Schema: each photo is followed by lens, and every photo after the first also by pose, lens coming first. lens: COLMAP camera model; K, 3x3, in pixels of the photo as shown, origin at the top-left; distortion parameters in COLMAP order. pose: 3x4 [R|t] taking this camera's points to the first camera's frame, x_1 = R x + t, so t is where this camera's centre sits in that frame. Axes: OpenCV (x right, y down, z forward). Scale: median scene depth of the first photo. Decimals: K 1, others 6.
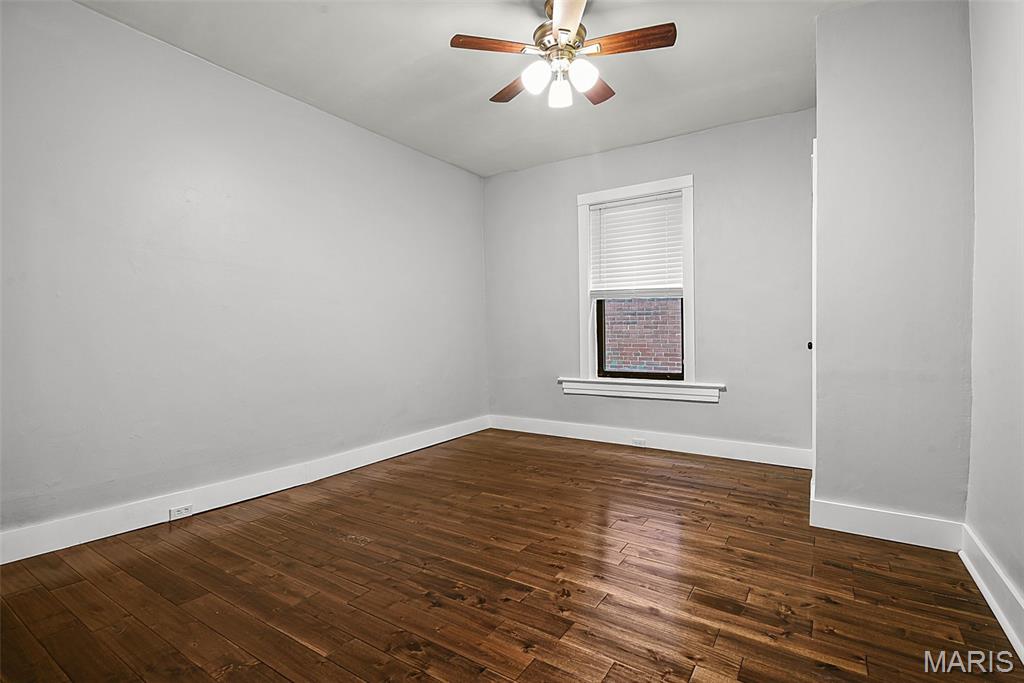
lens RADIAL K [[503.7, 0, 508.9], [0, 503.7, 340.5], [0, 0, 1]] dist [-0.003317, 0.000254]
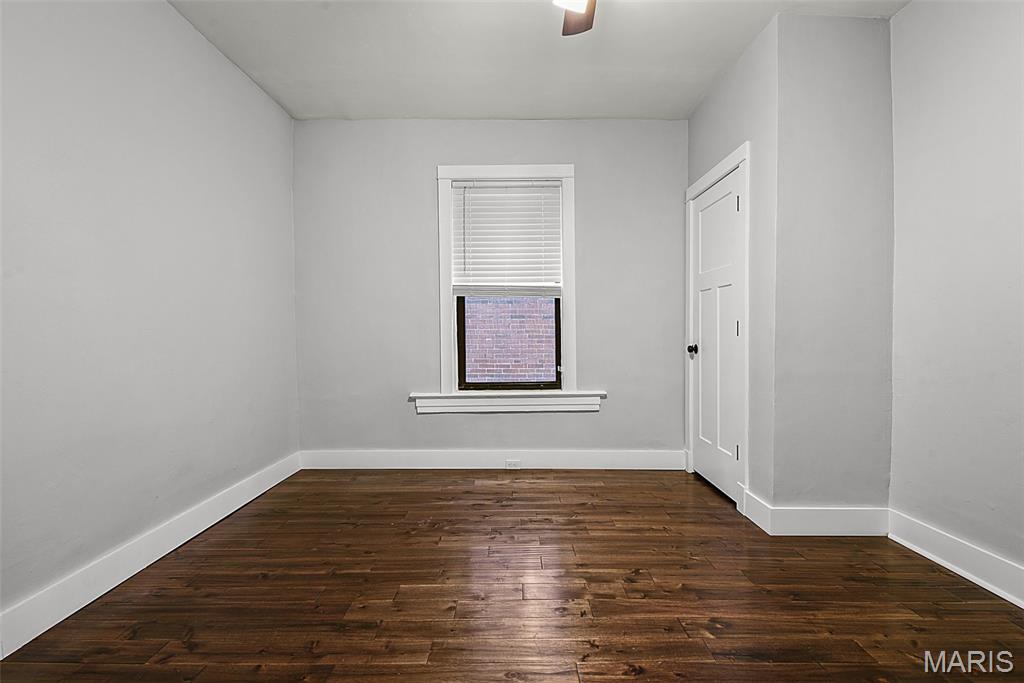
lens RADIAL K [[503.7, 0, 537.9], [0, 503.7, 335.6], [0, 0, 1]] dist [-0.003317, 0.000254]
pose [[0.828853, 0.003943, 0.559453, -0.201623], [0.006108, 0.999852, -0.016096, -0.003163], [-0.559433, 0.016759, 0.828706, 0.277749]]
